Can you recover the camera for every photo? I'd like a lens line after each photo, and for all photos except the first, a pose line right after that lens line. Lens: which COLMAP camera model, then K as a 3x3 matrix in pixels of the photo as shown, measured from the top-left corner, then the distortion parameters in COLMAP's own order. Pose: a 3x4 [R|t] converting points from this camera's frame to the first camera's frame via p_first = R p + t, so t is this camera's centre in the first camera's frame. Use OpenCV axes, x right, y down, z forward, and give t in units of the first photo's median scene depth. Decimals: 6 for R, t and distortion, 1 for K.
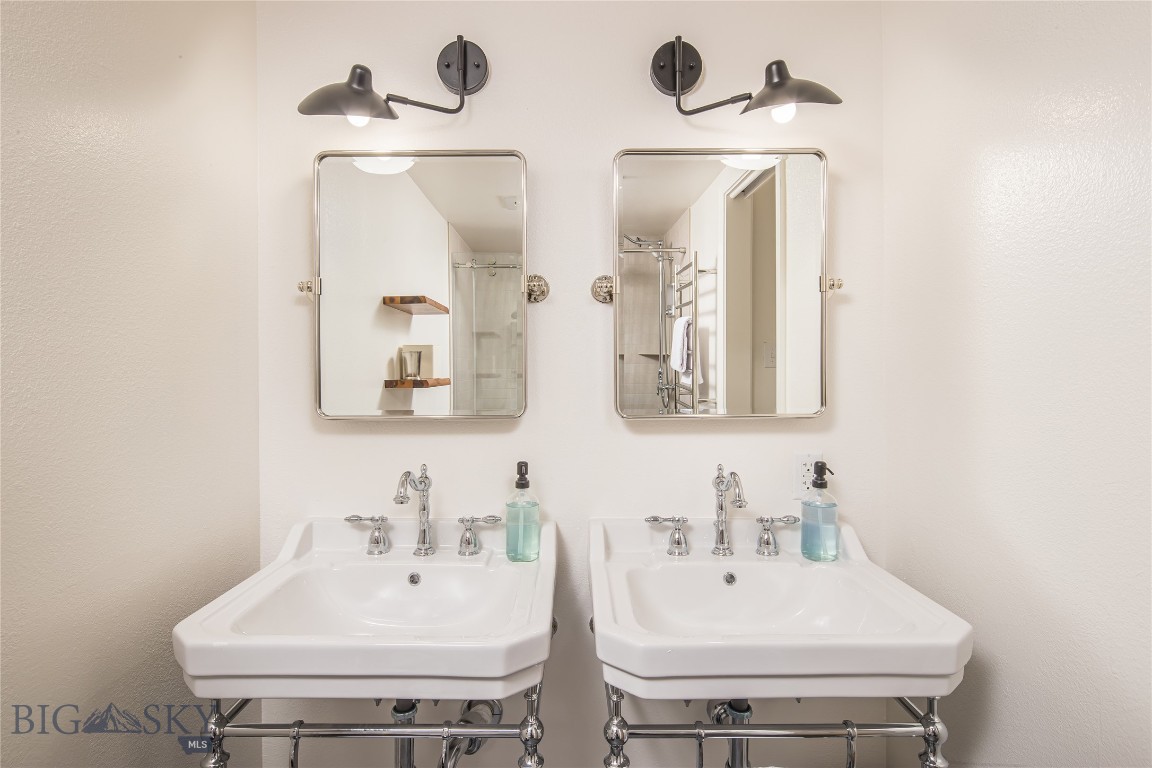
lens RADIAL K [[485.8, 0, 573.7], [0, 485.8, 368.3], [0, 0, 1]] dist [-0.000585, -0.031536]
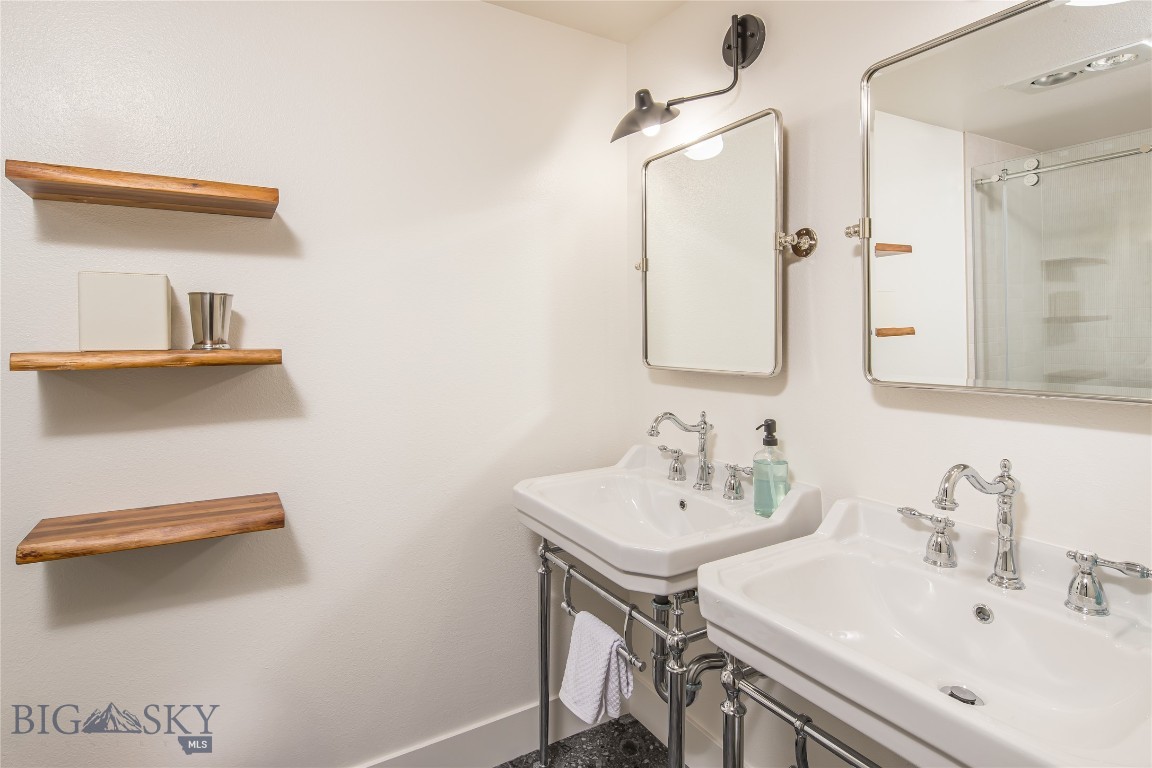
lens RADIAL K [[606.8, 0, 575.6], [0, 606.8, 324.0], [0, 0, 1]] dist [-0.039174, 0.000084]
pose [[0.532897, -0.001035, -0.846179, 0.709733], [-0.001322, 0.999997, -0.002056, -0.002298], [0.846179, 0.002214, 0.532894, -0.009224]]
